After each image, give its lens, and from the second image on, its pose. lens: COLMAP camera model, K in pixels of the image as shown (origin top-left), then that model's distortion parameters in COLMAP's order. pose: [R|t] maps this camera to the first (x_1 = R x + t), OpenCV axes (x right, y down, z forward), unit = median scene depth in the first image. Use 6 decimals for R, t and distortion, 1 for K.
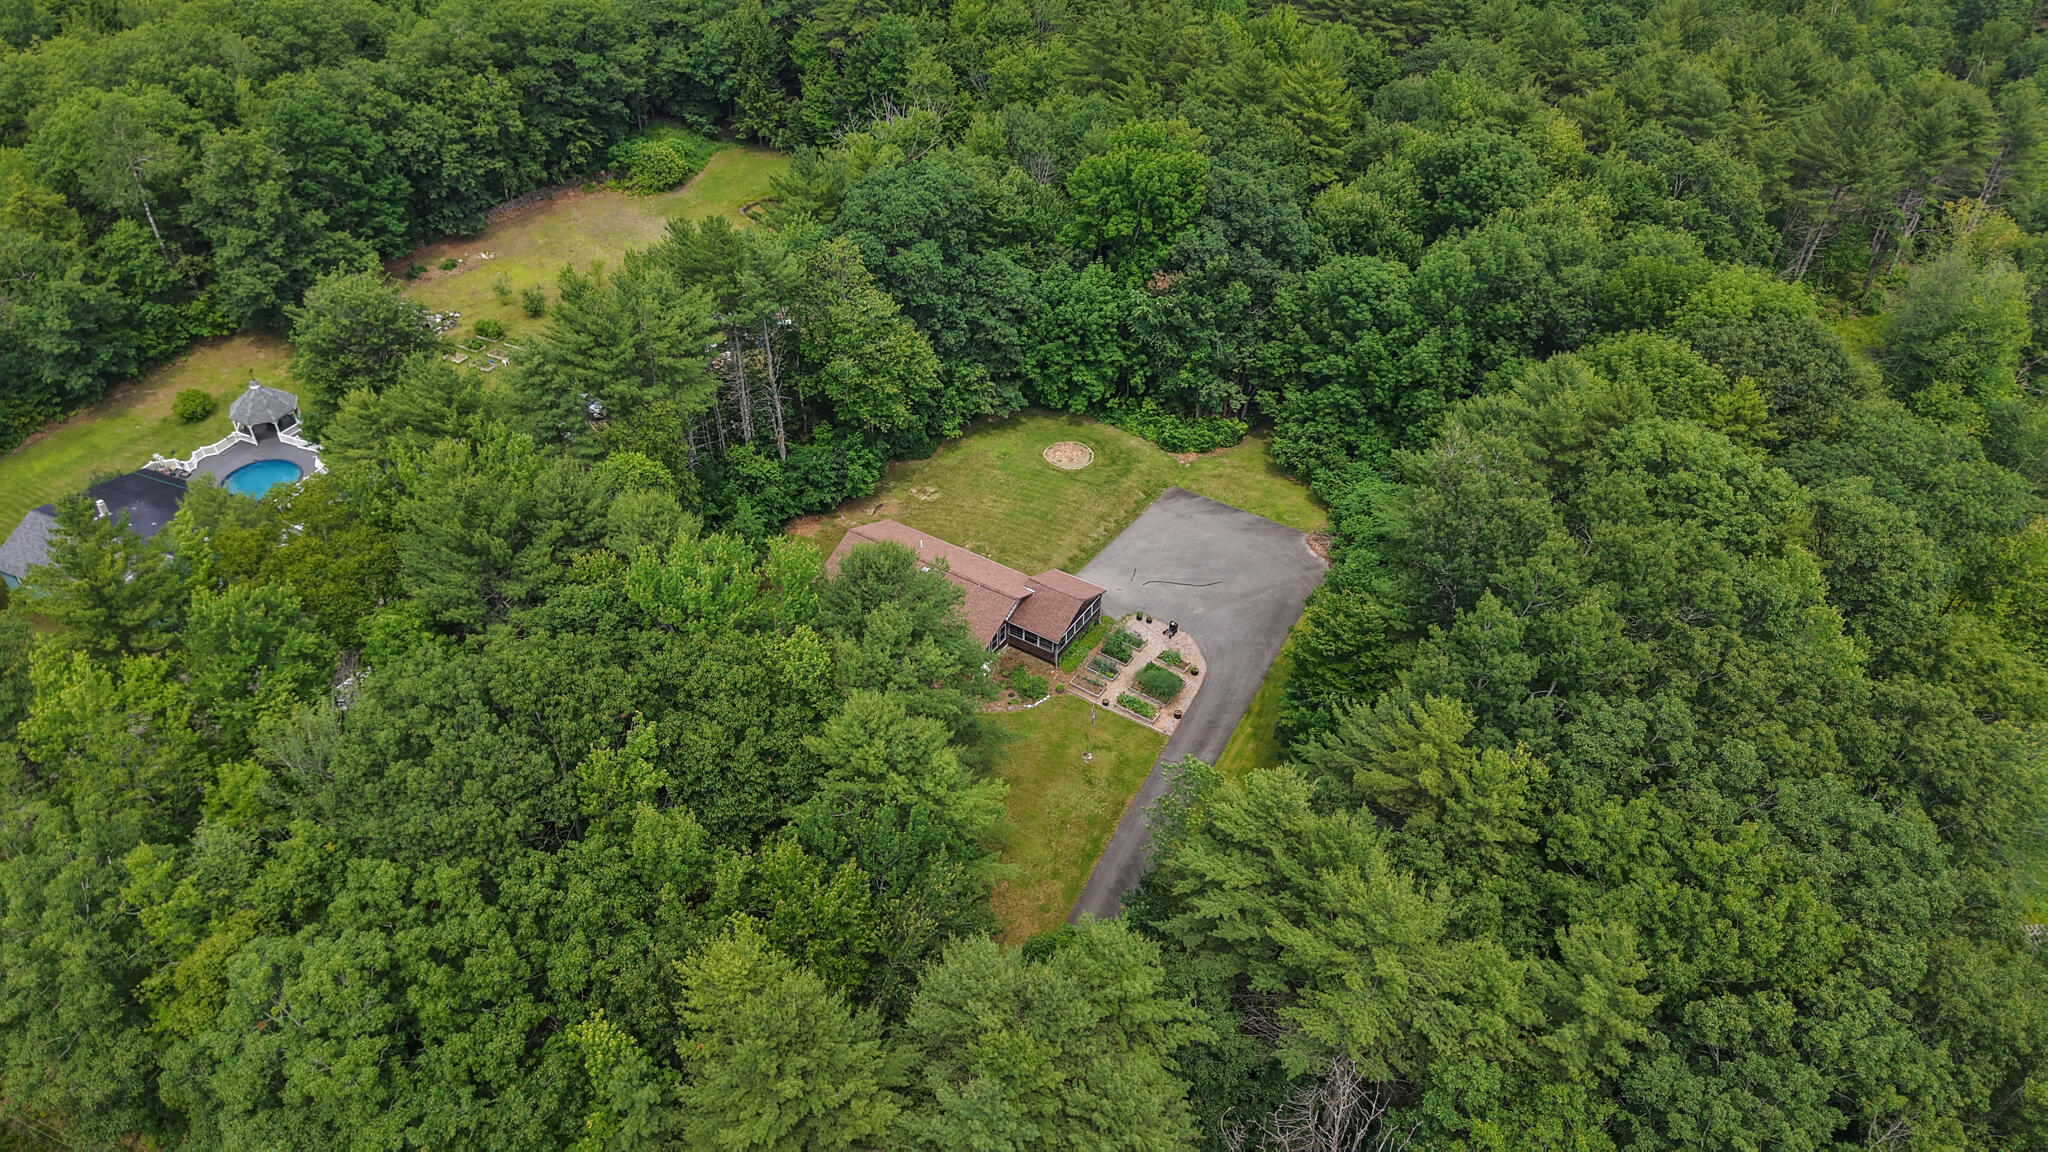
lens RADIAL K [[1401.5, 0, 1009.8], [0, 1401.5, 579.2], [0, 0, 1]] dist [0.023278, -0.036684]
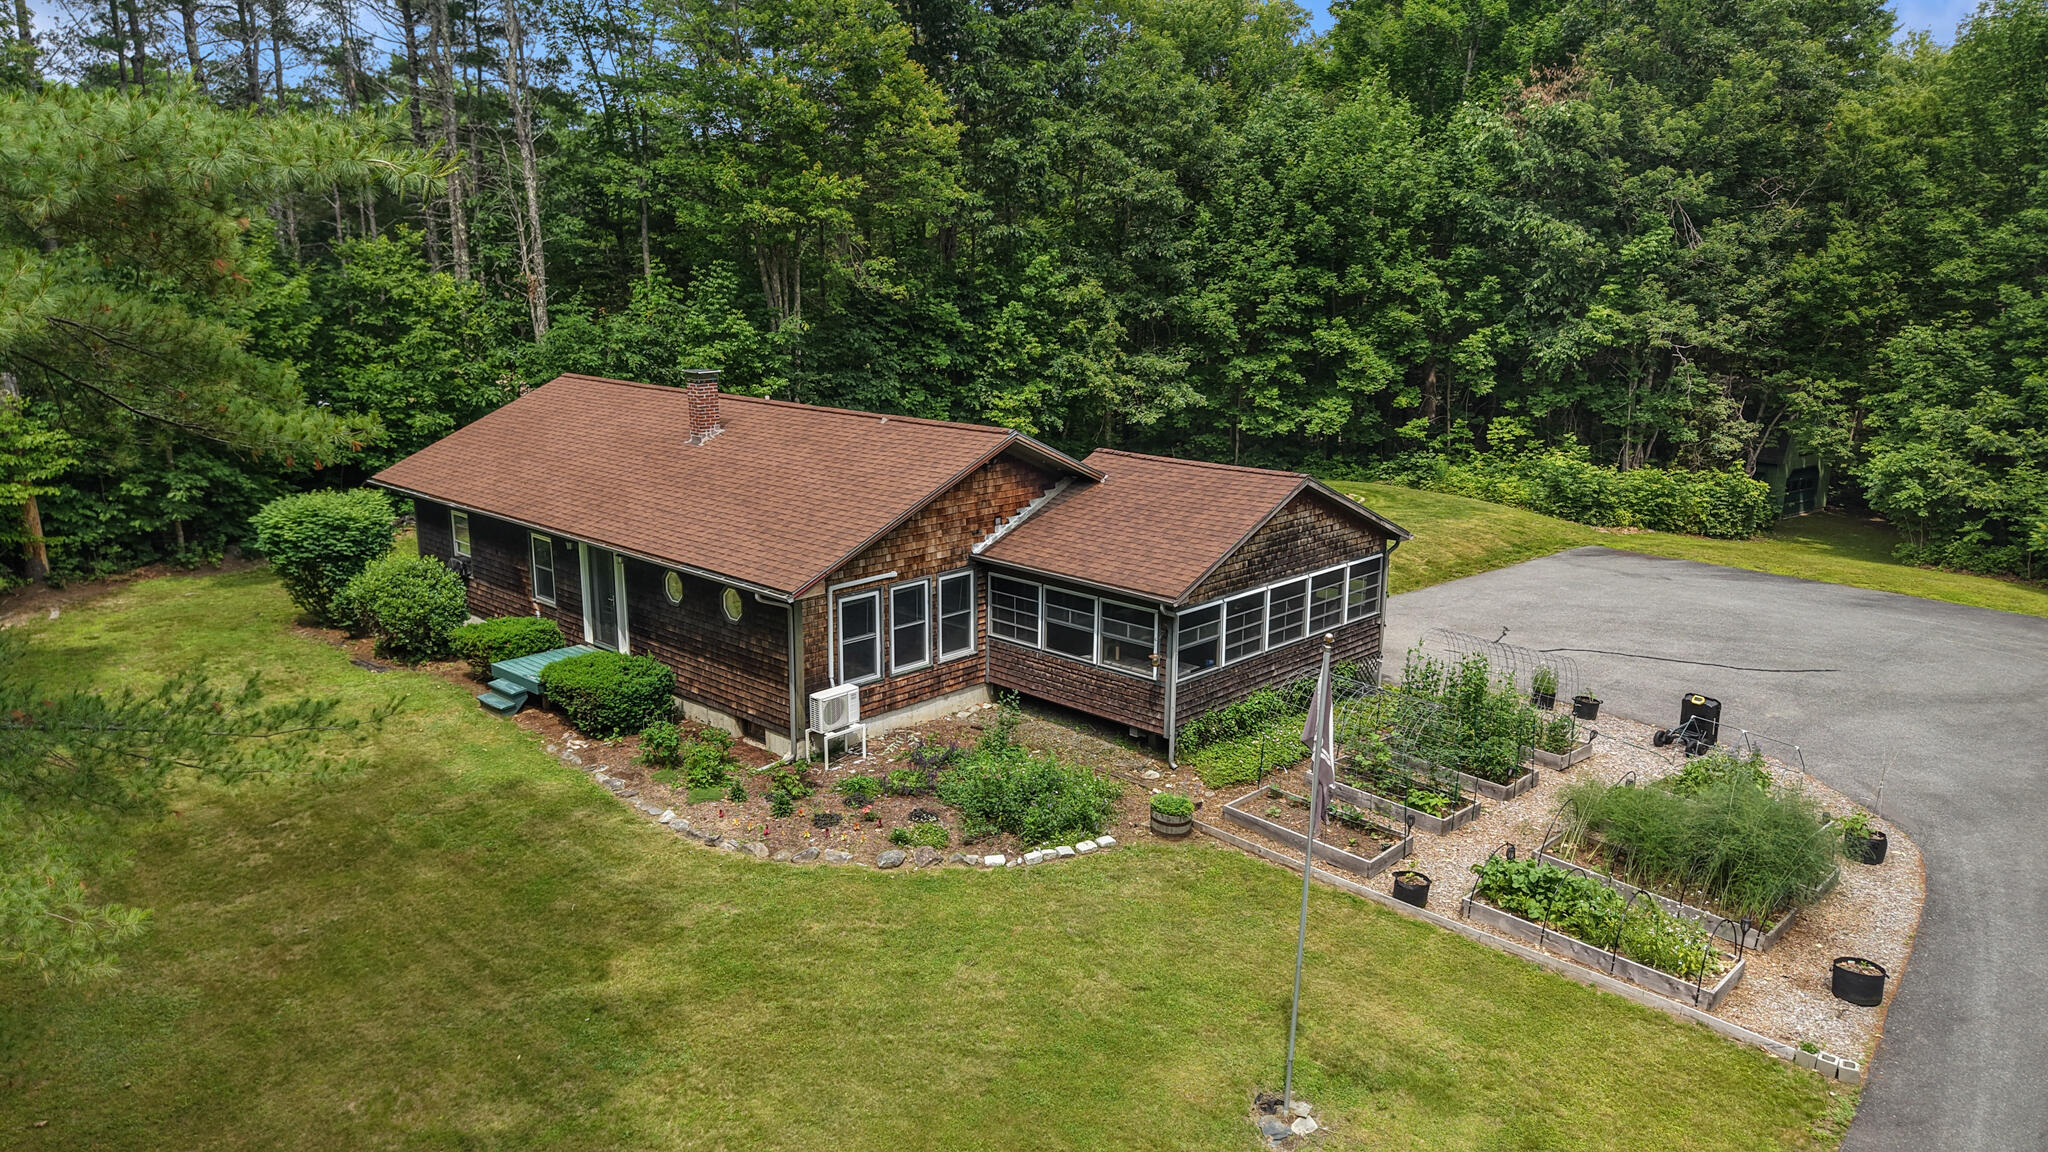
lens RADIAL K [[1401.5, 0, 993.9], [0, 1401.5, 543.2], [0, 0, 1]] dist [0.023278, -0.036684]
pose [[0.976995, 0.038661, -0.209730, 0.045664], [-0.128106, 0.892625, -0.432215, 0.118879], [0.170501, 0.449139, 0.877043, 0.710127]]
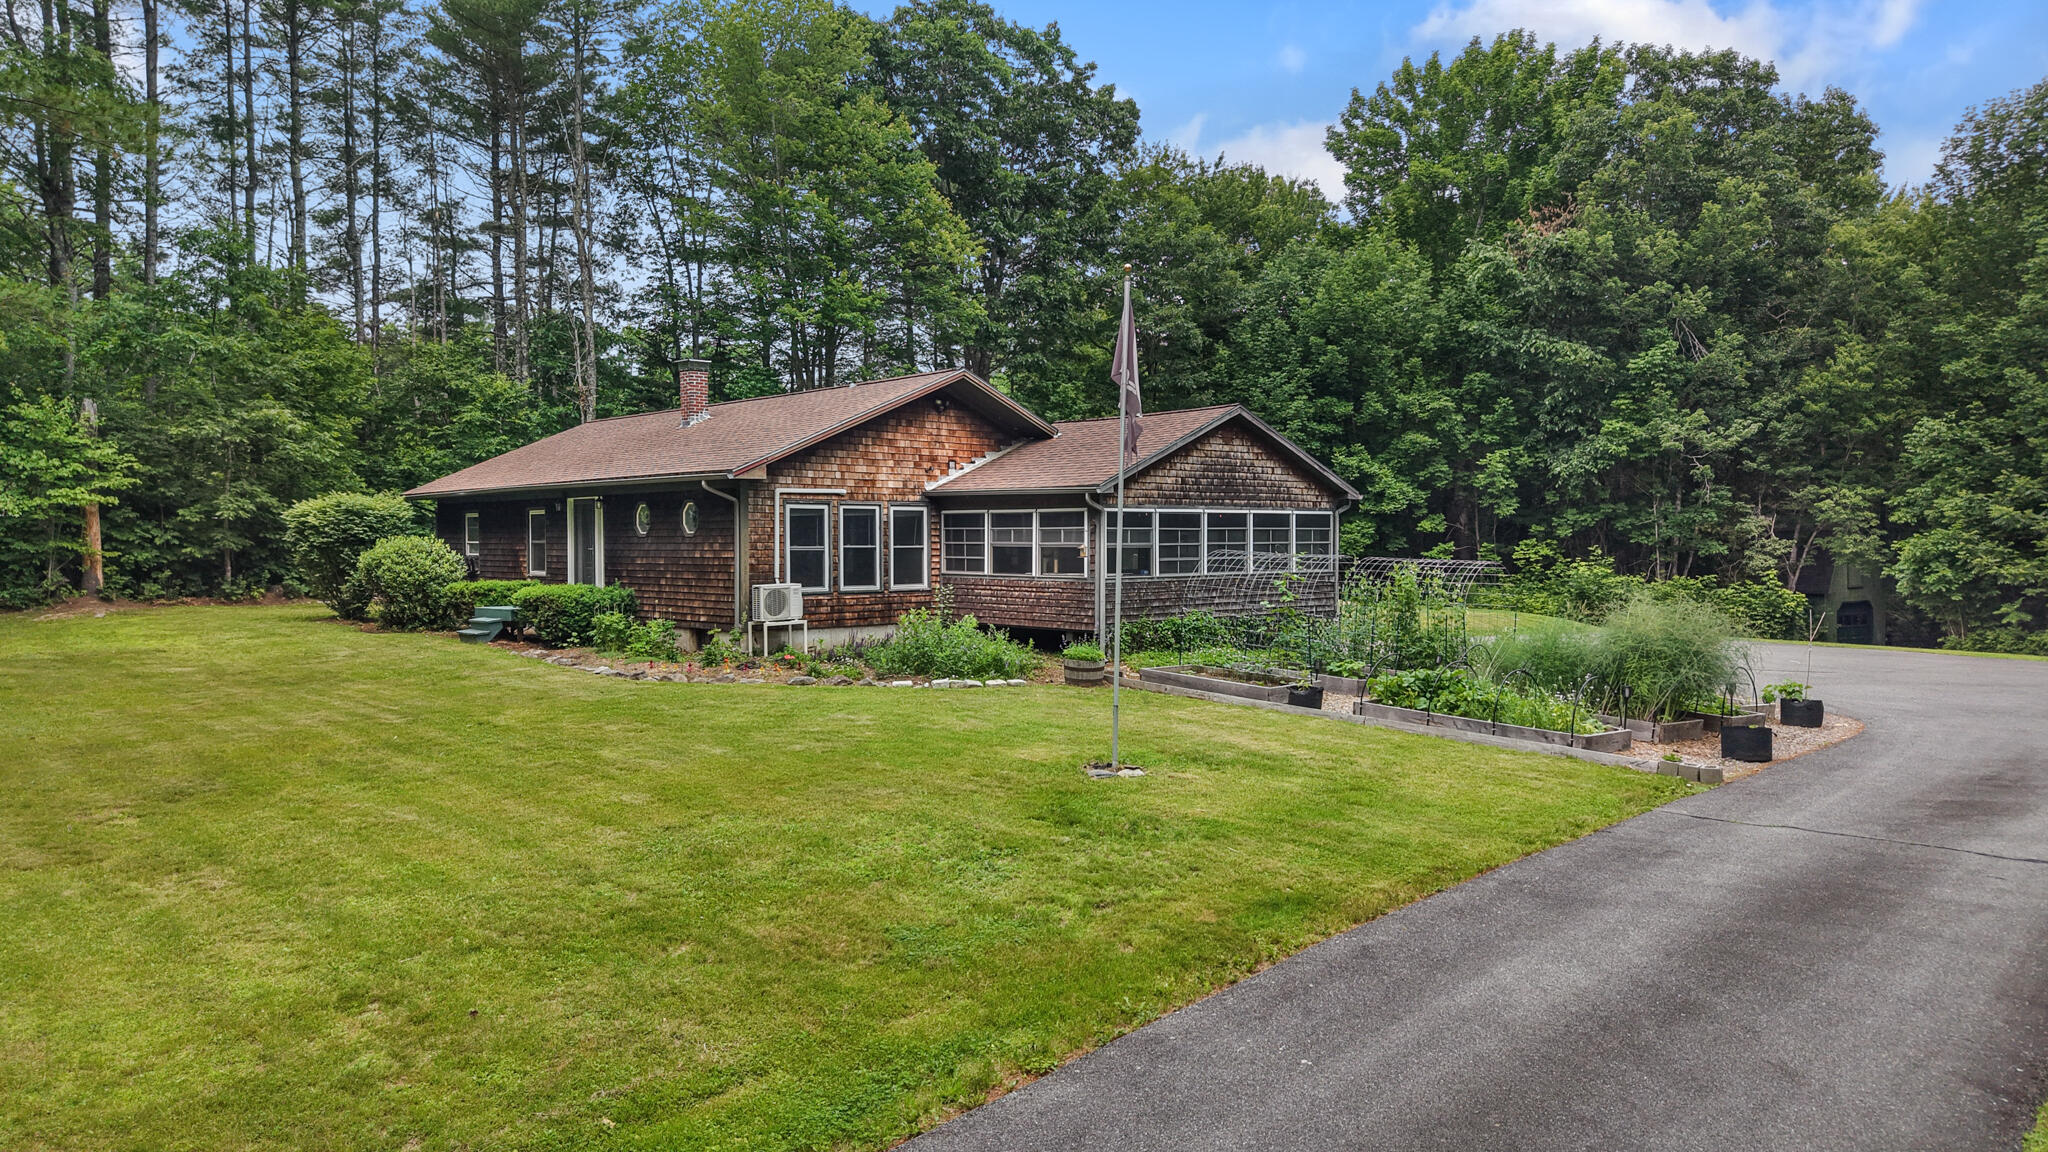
lens RADIAL K [[1401.5, 0, 989.9], [0, 1401.5, 534.3], [0, 0, 1]] dist [0.023278, -0.036684]
pose [[0.959259, -0.010210, -0.282344, 0.071596], [-0.167469, 0.784310, -0.597337, 0.167323], [0.227544, 0.620285, 0.750647, 0.736421]]
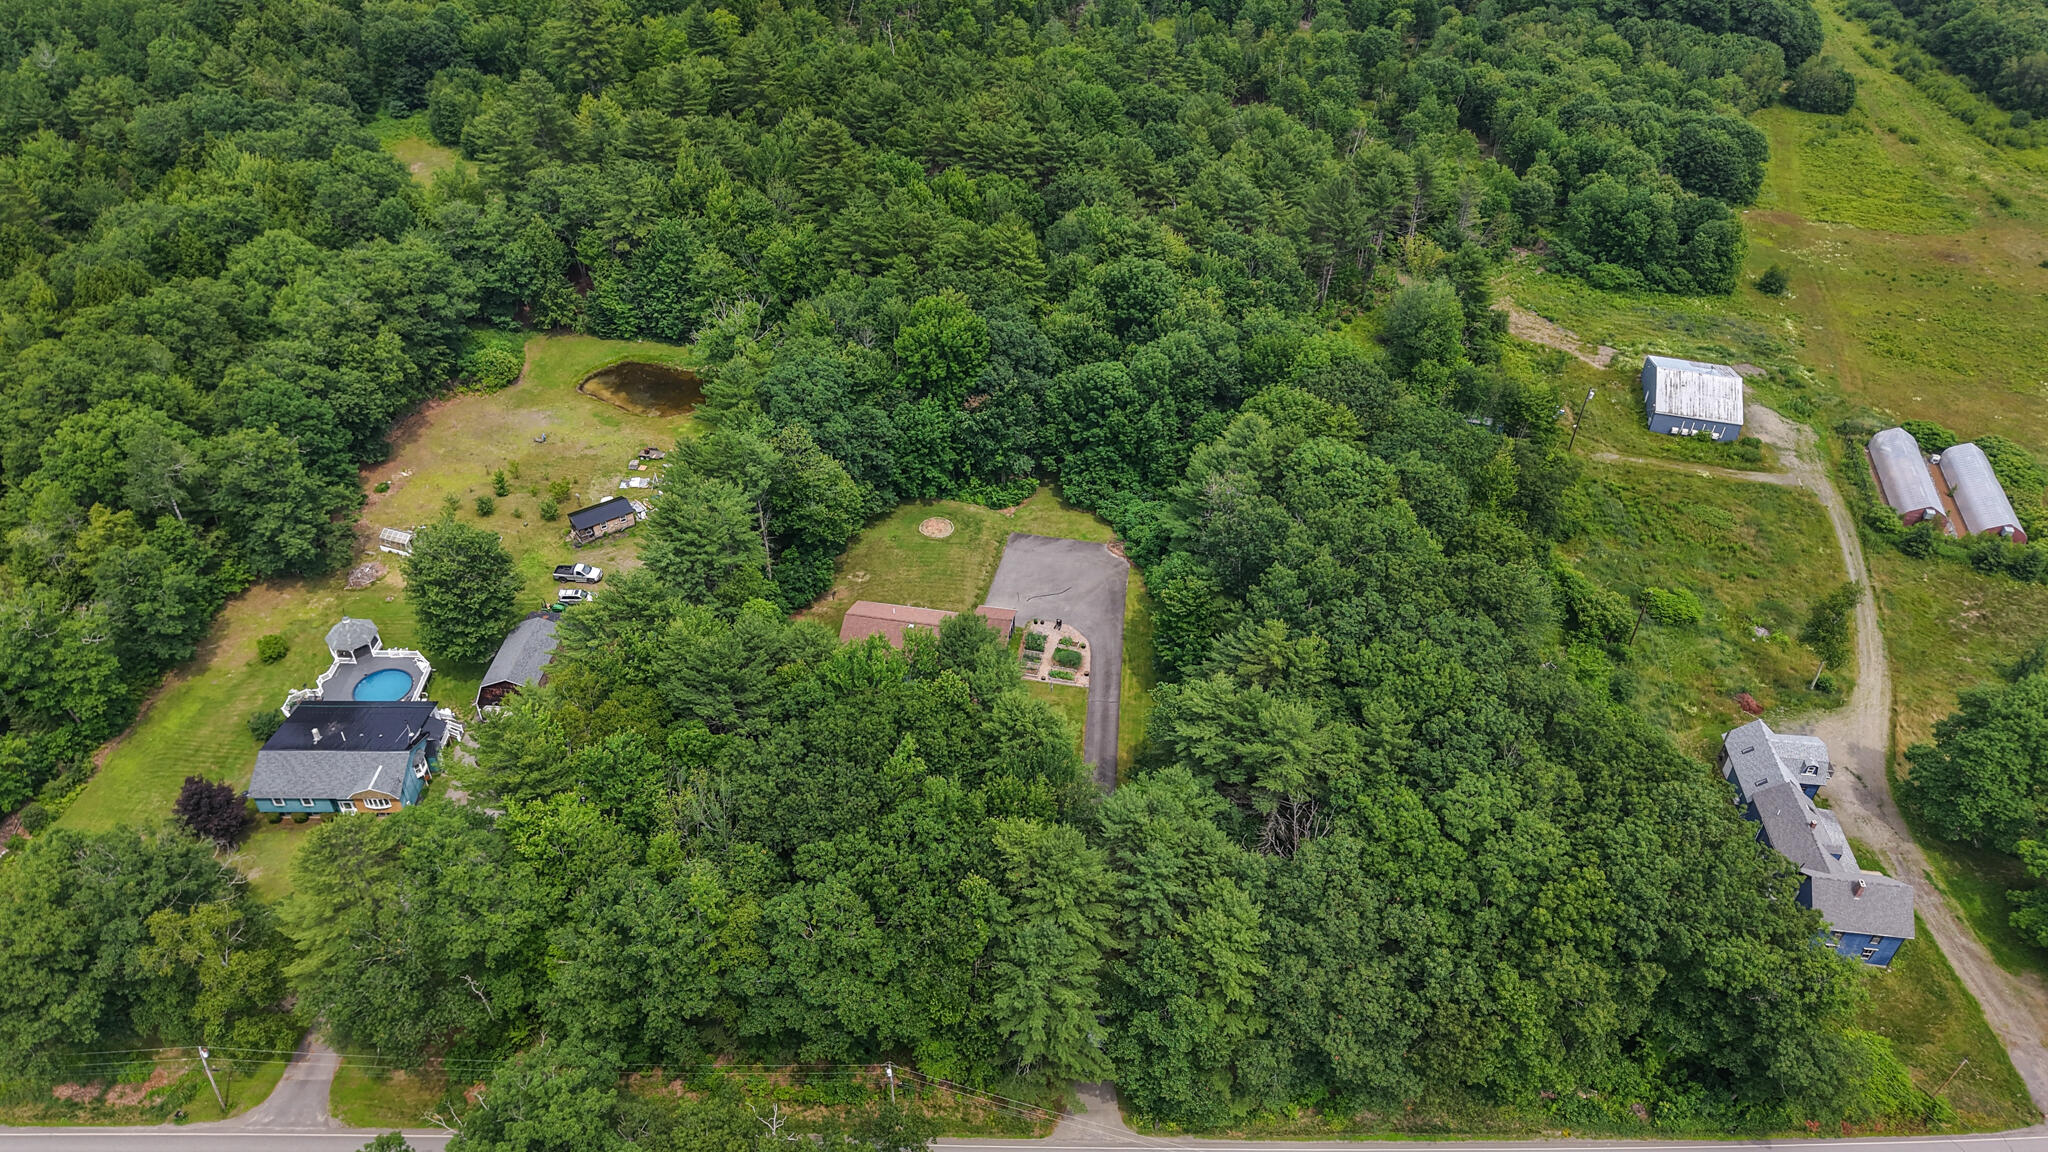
lens RADIAL K [[1401.5, 0, 1022.0], [0, 1401.5, 592.2], [0, 0, 1]] dist [0.023278, -0.036684]
pose [[0.927028, -0.241539, 0.286842, -0.346407], [0.238254, 0.970072, 0.046862, -0.078673], [-0.289576, 0.024899, 0.956831, -0.474632]]
